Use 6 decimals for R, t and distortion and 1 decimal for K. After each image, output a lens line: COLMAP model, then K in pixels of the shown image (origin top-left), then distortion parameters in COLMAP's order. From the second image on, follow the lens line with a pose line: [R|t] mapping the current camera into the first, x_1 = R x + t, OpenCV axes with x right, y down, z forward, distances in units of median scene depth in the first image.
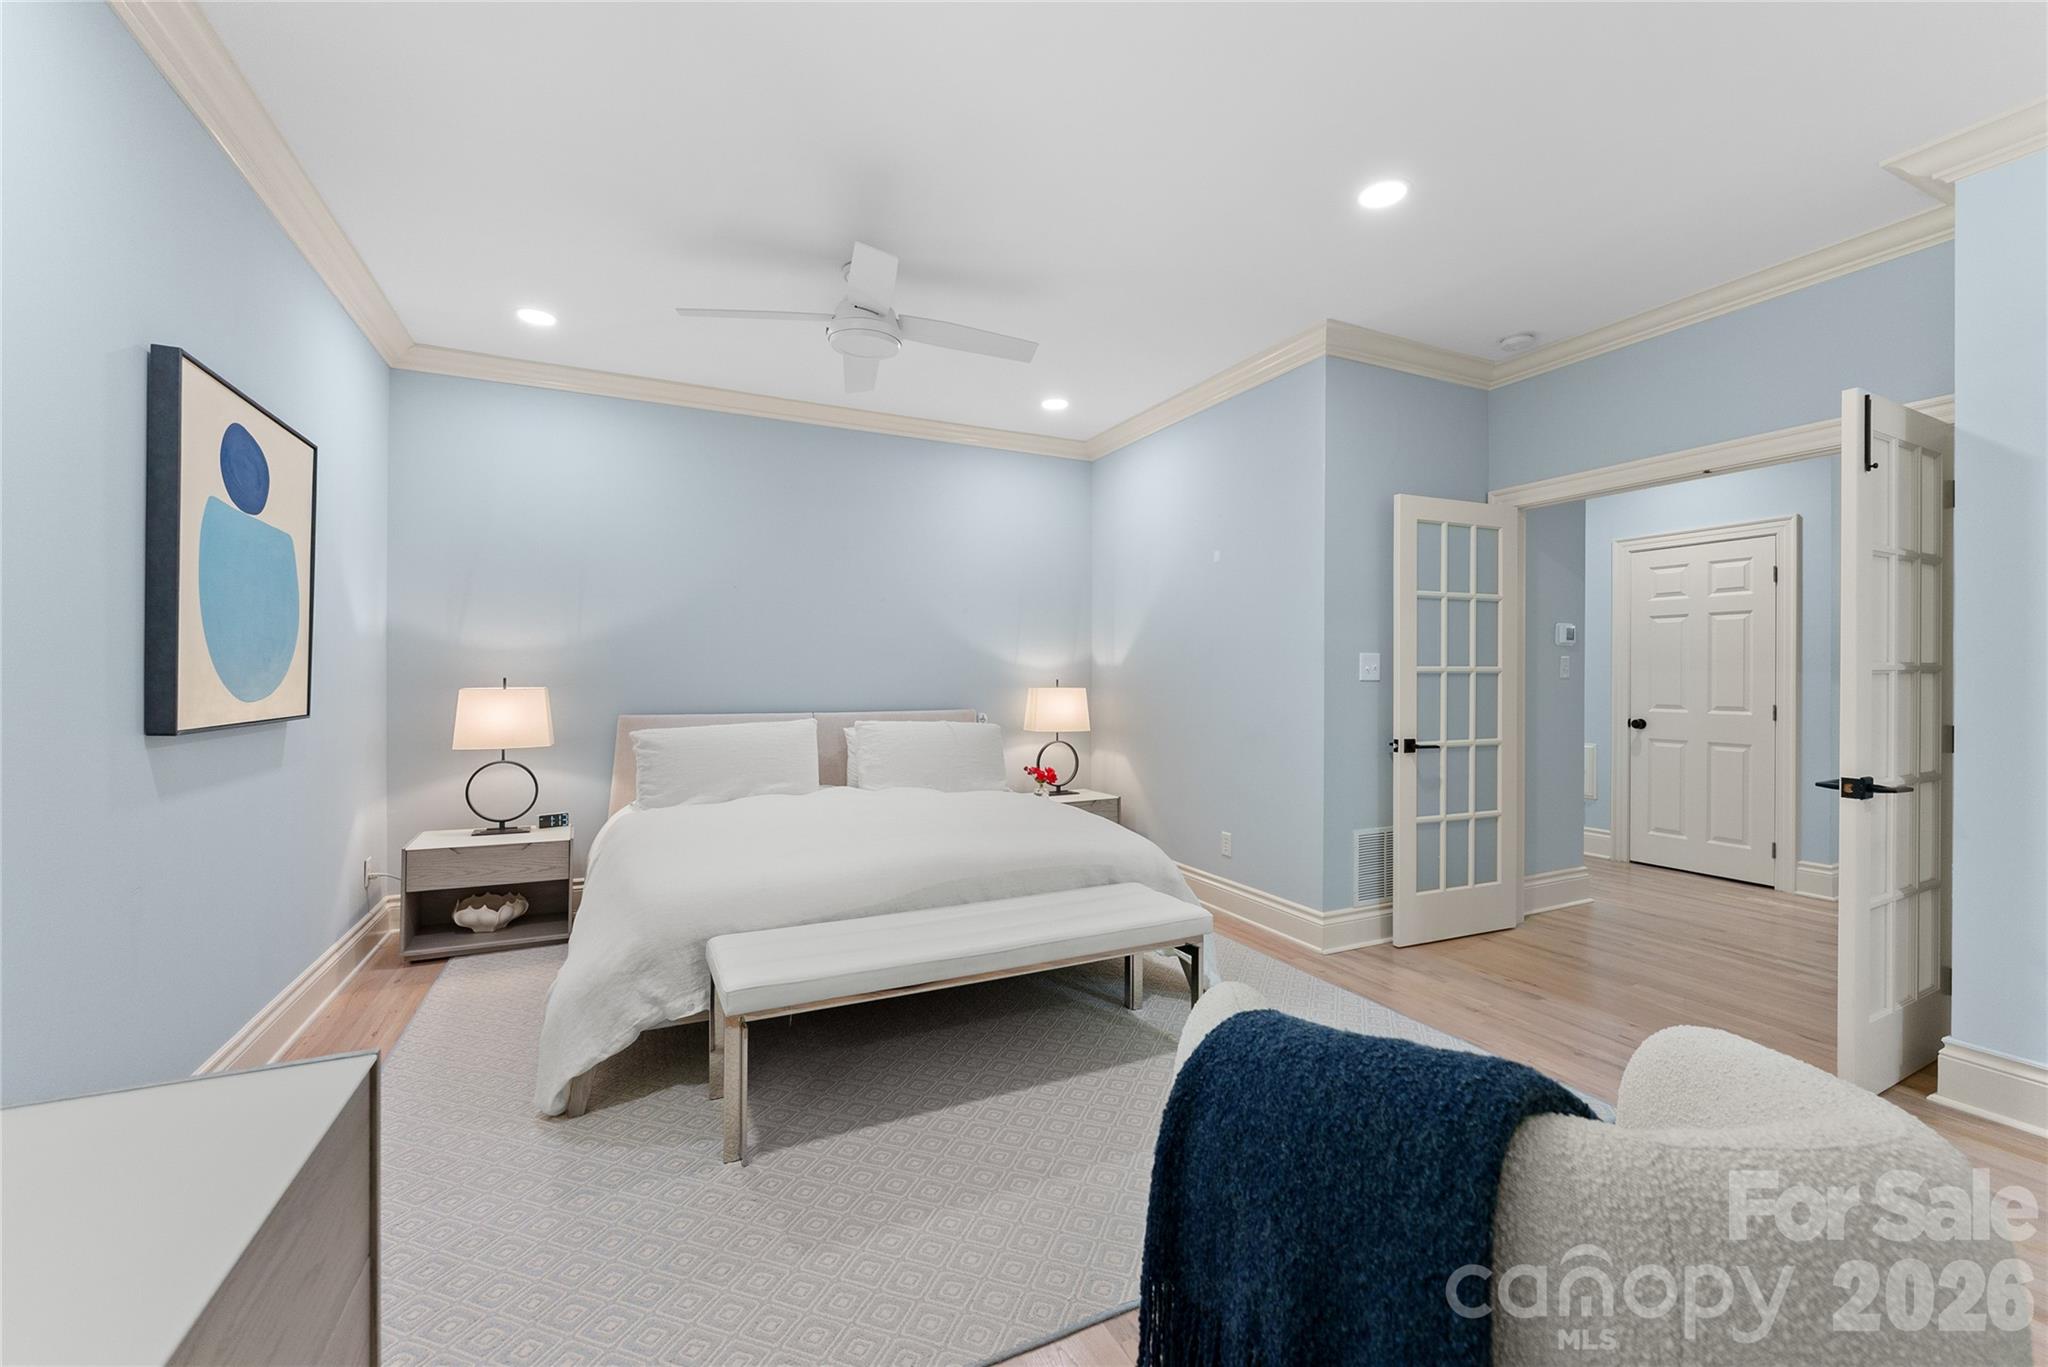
lens RADIAL K [[831.7, 0, 1027.2], [0, 831.7, 679.1], [0, 0, 1]] dist [-0.000307, -0.000110]
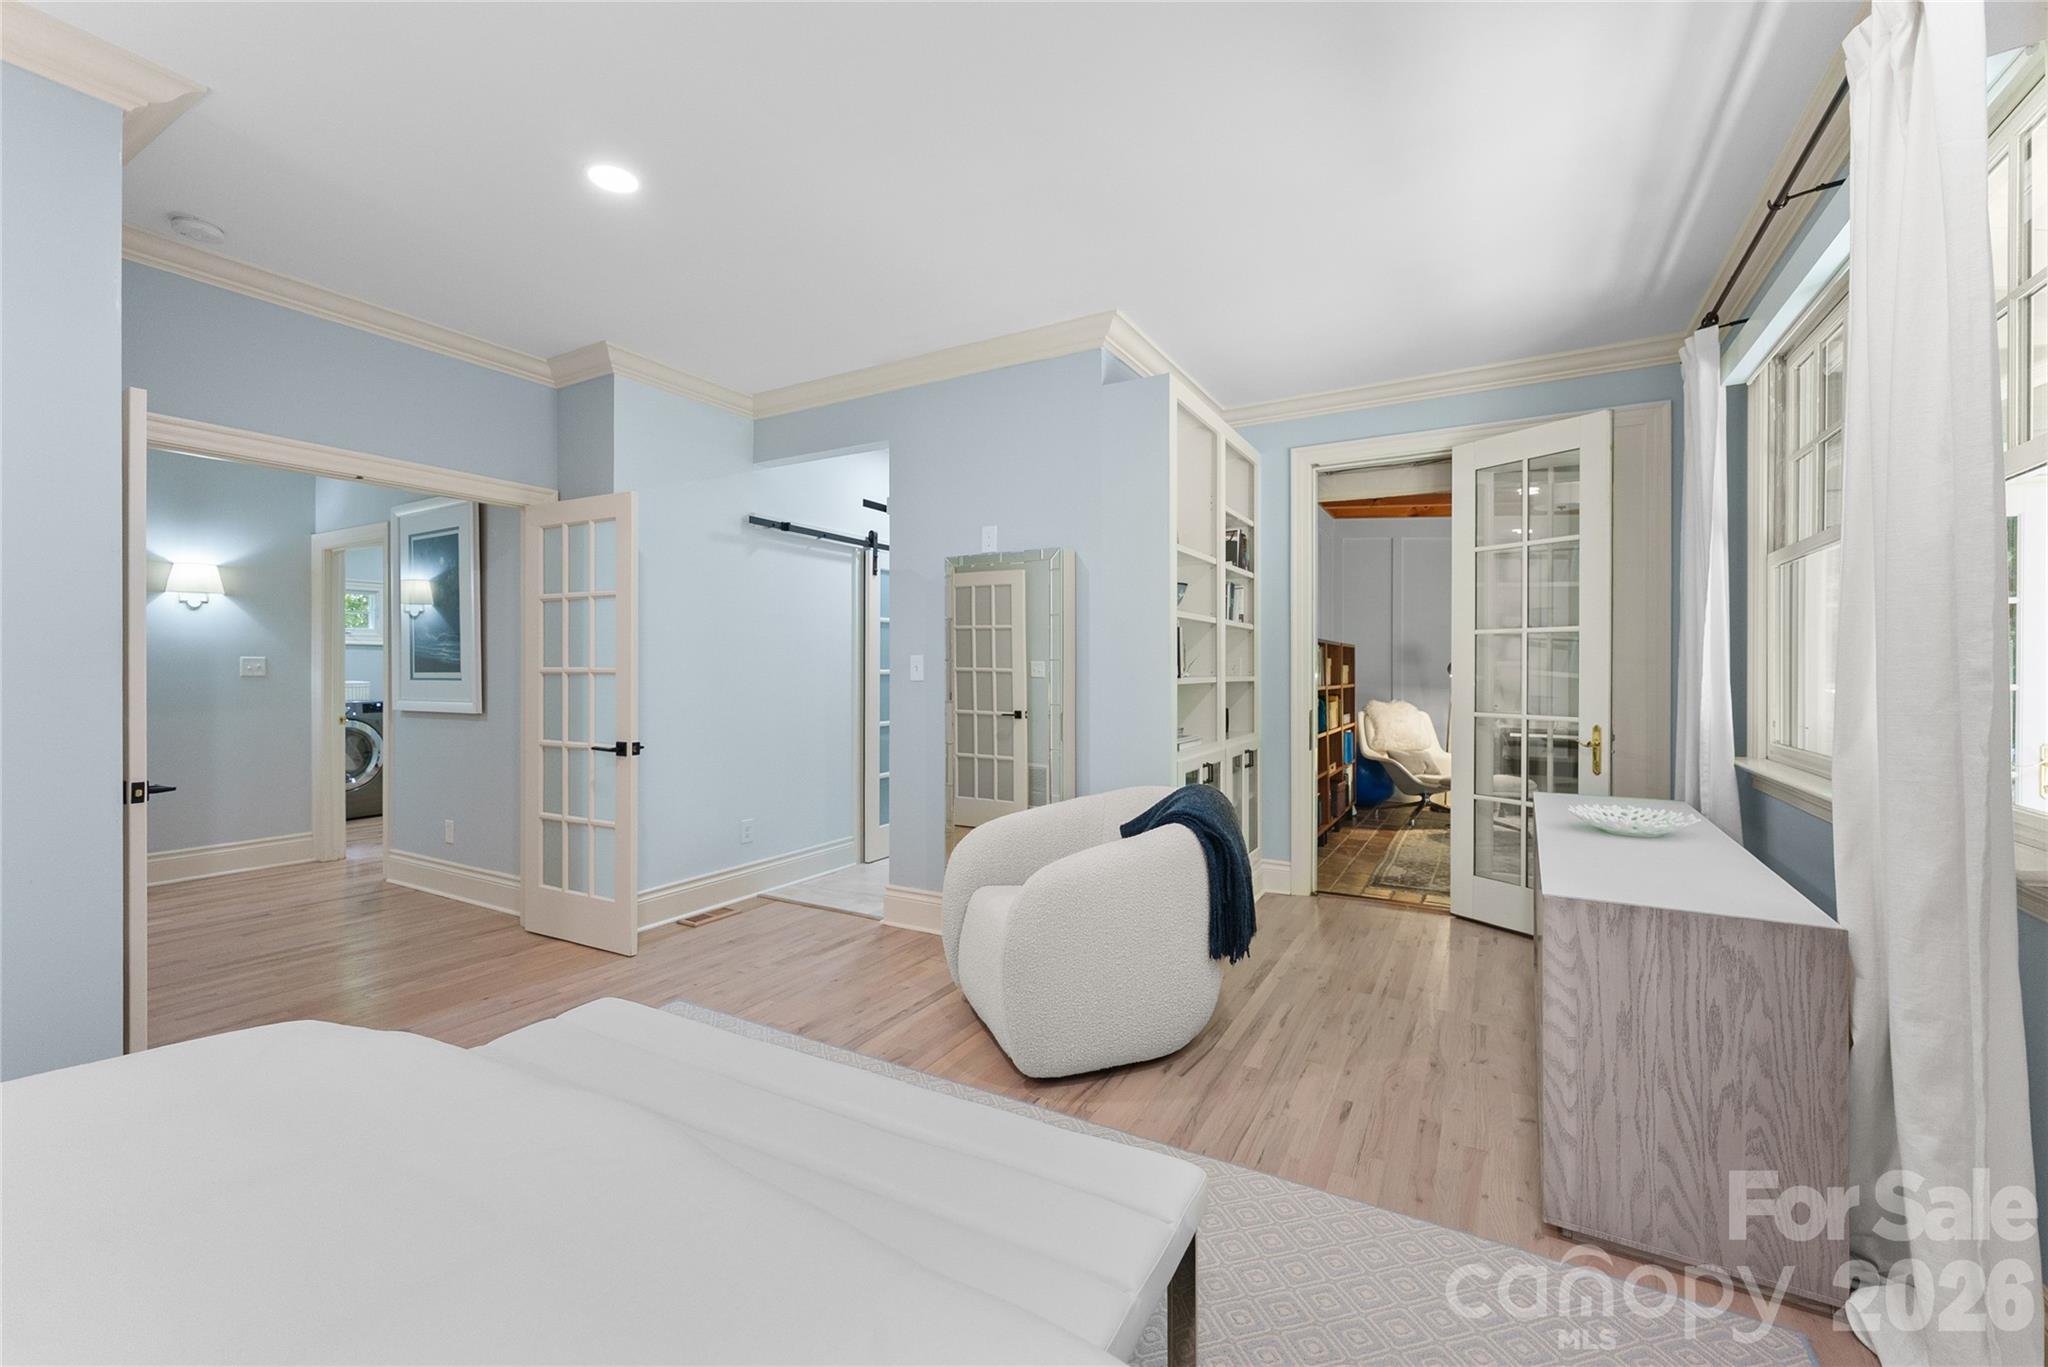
lens RADIAL K [[831.7, 0, 1026.5], [0, 831.7, 682.0], [0, 0, 1]] dist [-0.000307, -0.000110]
pose [[-0.565559, -0.001296, 0.824707, -0.511765], [0.002277, 0.999993, 0.003133, 0.000957], [-0.824705, 0.003649, -0.565551, 0.929142]]
